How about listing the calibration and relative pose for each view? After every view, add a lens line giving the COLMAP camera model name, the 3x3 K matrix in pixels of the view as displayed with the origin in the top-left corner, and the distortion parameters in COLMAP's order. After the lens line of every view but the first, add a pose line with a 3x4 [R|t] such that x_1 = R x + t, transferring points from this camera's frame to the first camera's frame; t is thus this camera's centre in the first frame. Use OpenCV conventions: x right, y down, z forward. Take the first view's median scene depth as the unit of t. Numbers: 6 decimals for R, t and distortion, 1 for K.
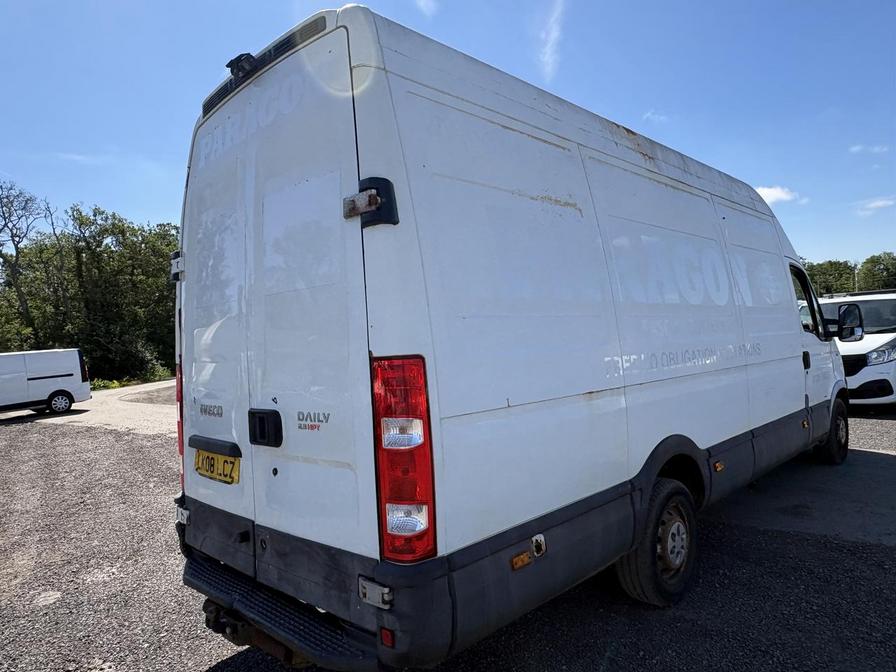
lens RADIAL K [[594.7, 0, 451.5], [0, 594.7, 341.0], [0, 0, 1]] dist [-0.018914, 0.013423]
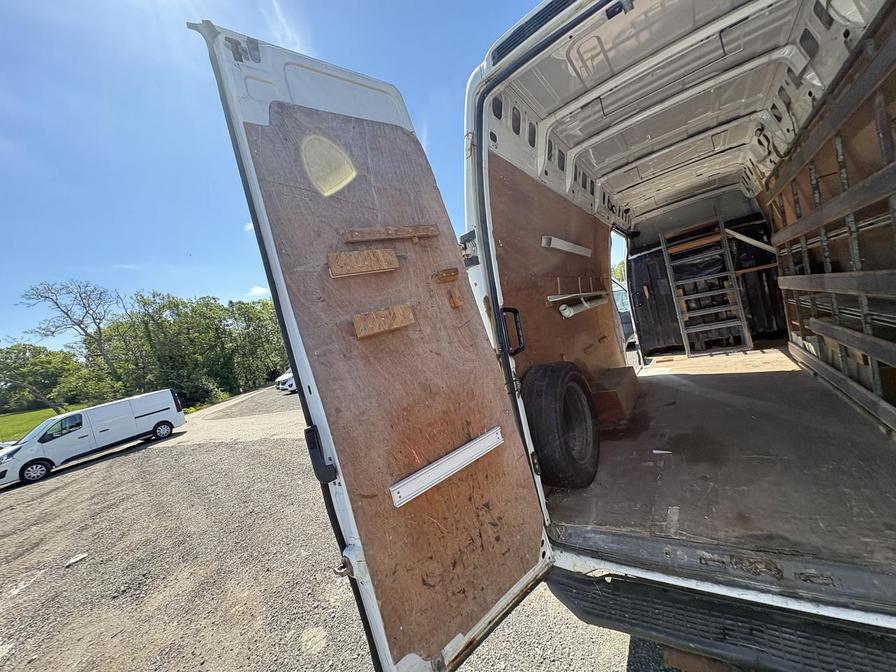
lens RADIAL K [[358.0, 0, 446.5], [0, 358.0, 337.6], [0, 0, 1]] dist [-0.001694, 0.001005]
pose [[0.976488, -0.162210, 0.141984, -0.701174], [0.163598, 0.986525, 0.001920, -0.005948], [-0.140383, 0.021354, 0.989867, 0.582148]]
